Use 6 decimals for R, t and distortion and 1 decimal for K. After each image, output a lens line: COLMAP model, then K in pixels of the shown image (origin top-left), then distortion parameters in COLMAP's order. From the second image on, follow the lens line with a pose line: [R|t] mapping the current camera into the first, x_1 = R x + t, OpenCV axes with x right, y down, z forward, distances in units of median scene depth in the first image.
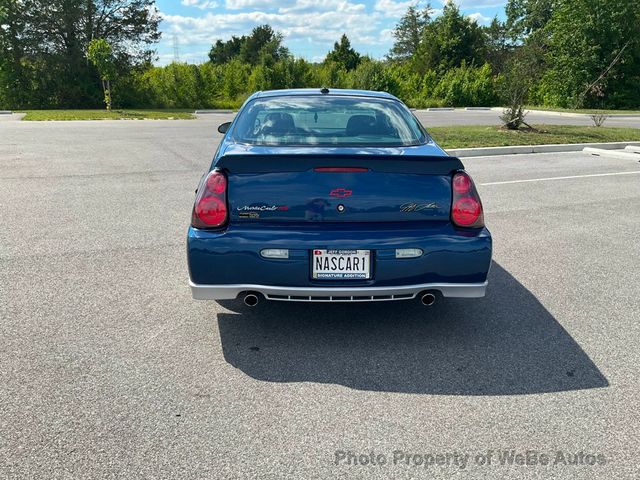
lens RADIAL K [[545.8, 0, 319.2], [0, 545.8, 241.0], [0, 0, 1]] dist [0.033589, -0.056090]
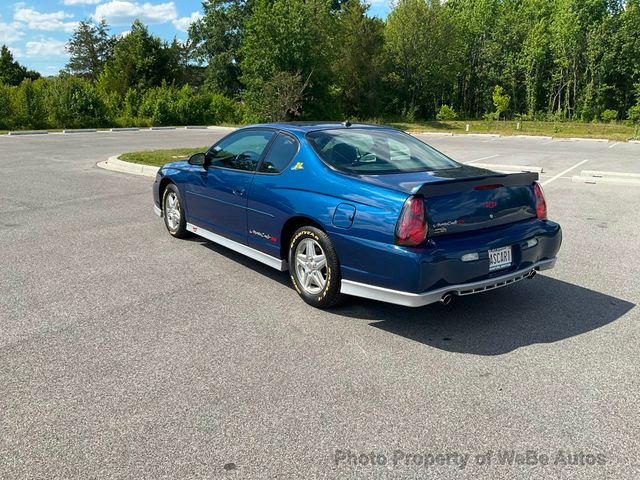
lens RADIAL K [[545.8, 0, 317.6], [0, 545.8, 239.8], [0, 0, 1]] dist [0.033589, -0.056090]
pose [[0.833459, -0.131689, 0.536660, -0.107065], [0.147975, 0.988908, 0.012851, -0.008719], [-0.532399, 0.068702, 0.843701, 0.011496]]
